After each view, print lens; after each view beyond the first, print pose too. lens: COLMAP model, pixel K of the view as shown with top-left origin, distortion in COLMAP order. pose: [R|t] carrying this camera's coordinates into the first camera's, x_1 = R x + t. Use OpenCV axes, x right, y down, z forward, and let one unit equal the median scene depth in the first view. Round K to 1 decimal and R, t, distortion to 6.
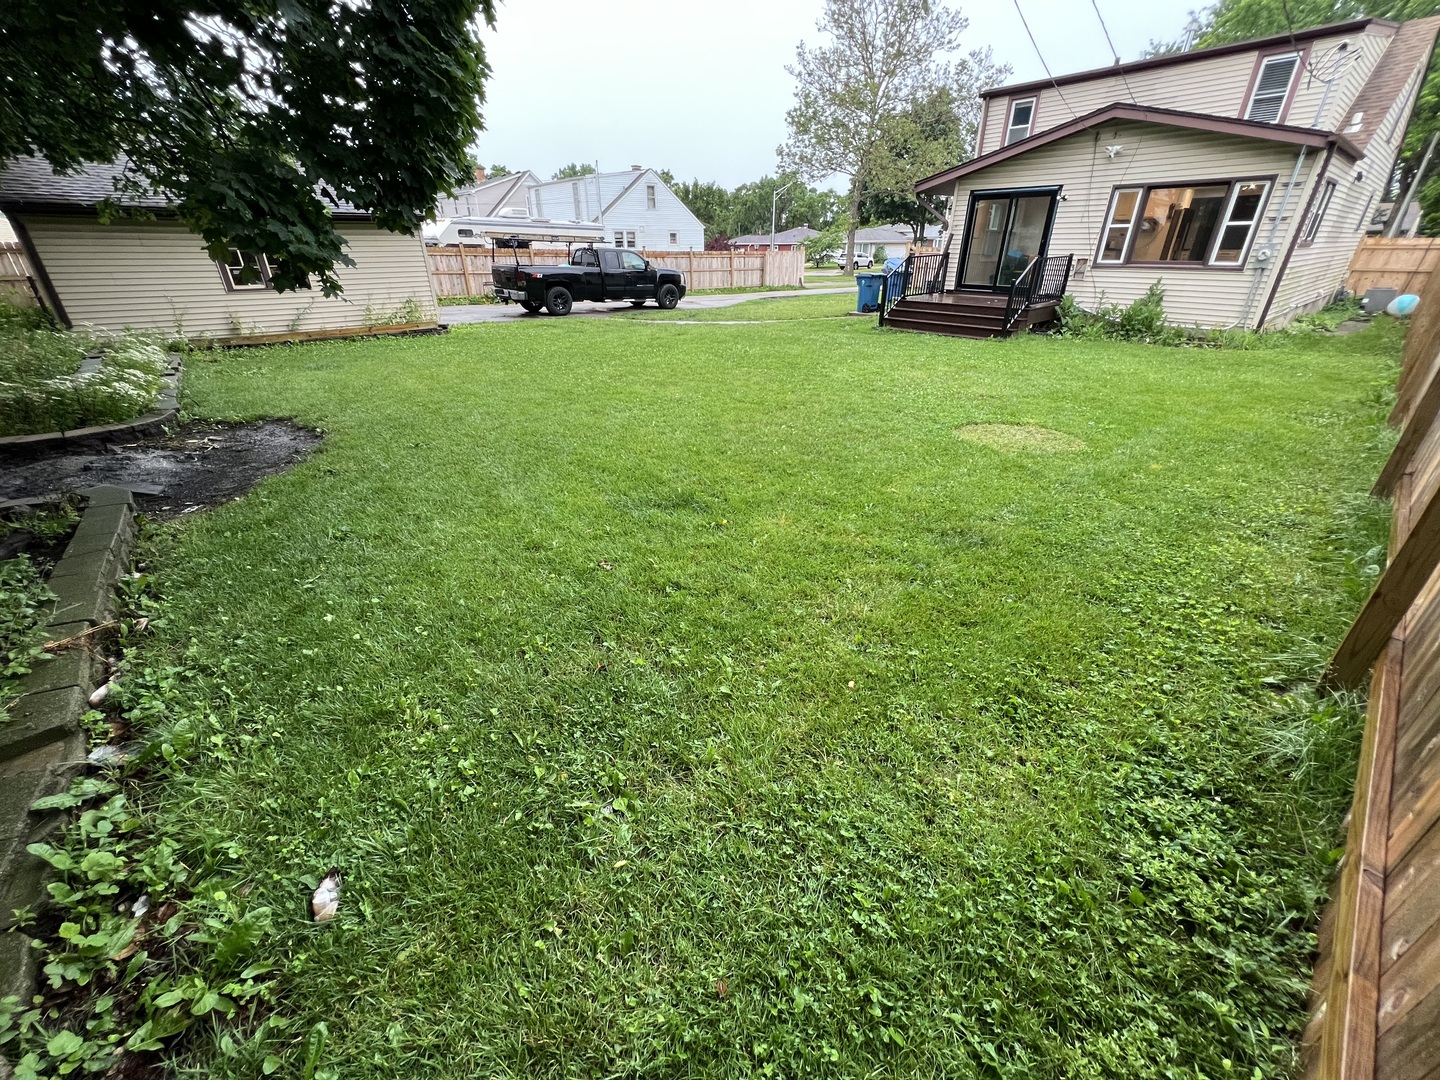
lens RADIAL K [[575.7, 0, 719.6], [0, 575.7, 545.2], [0, 0, 1]] dist [0.003374, -0.000213]
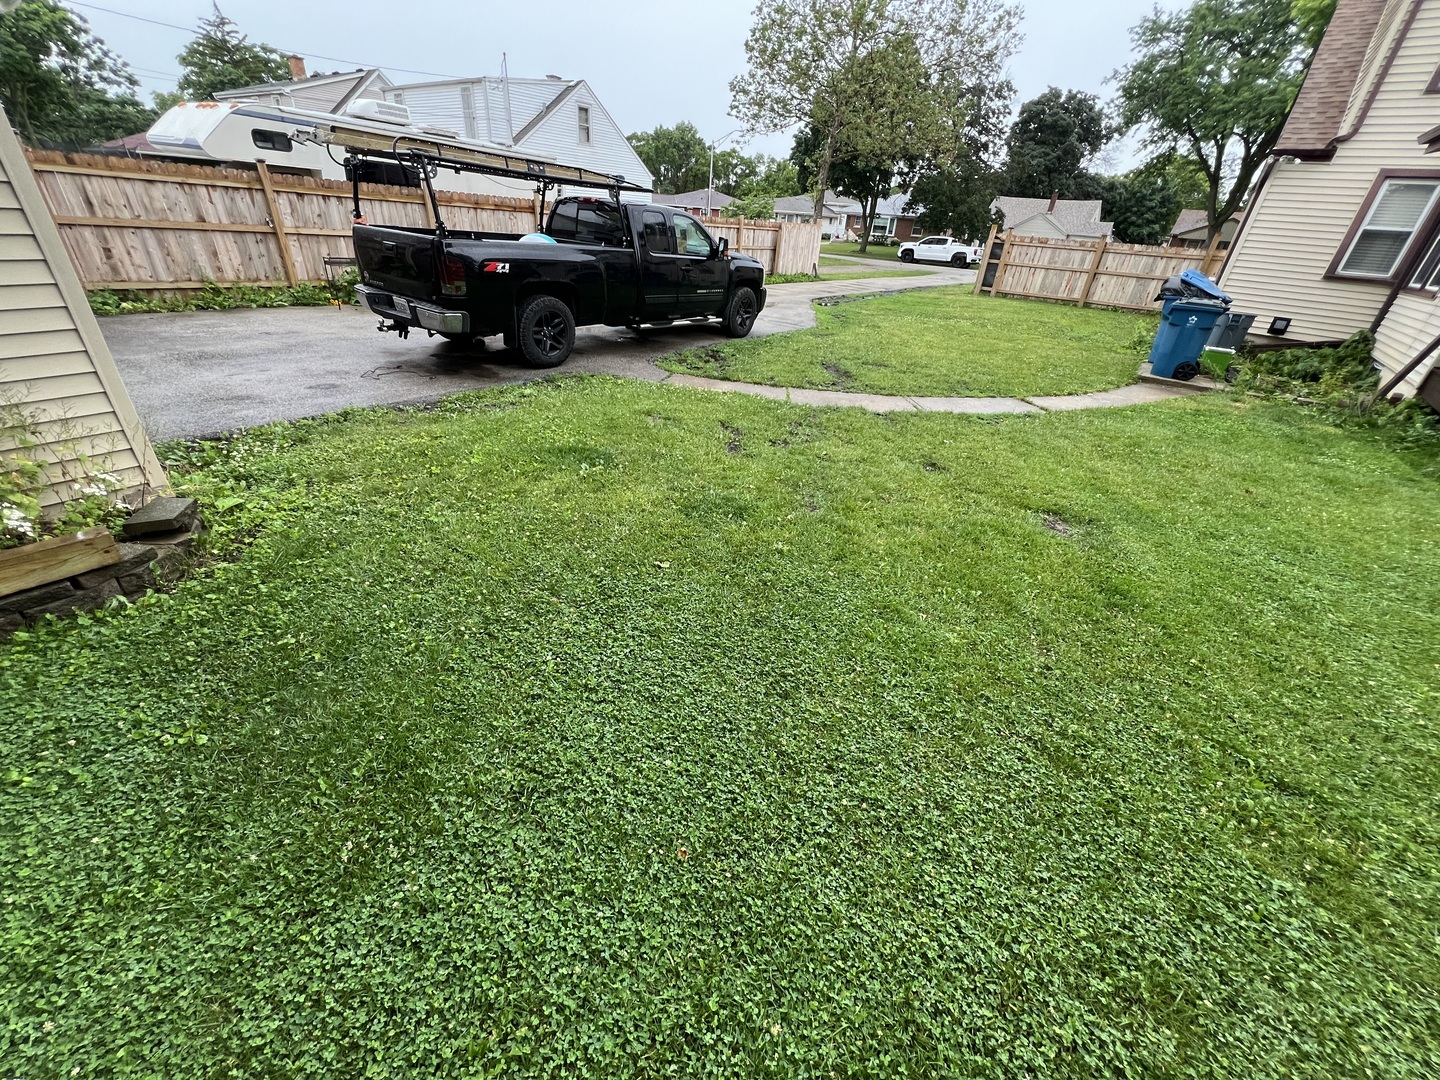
lens RADIAL K [[575.7, 0, 725.5], [0, 575.7, 537.5], [0, 0, 1]] dist [0.003374, -0.000213]
pose [[0.975524, -0.040623, 0.216108, -0.203936], [0.031432, 0.998456, 0.045802, -0.239696], [-0.217635, -0.037889, 0.975295, 0.468526]]
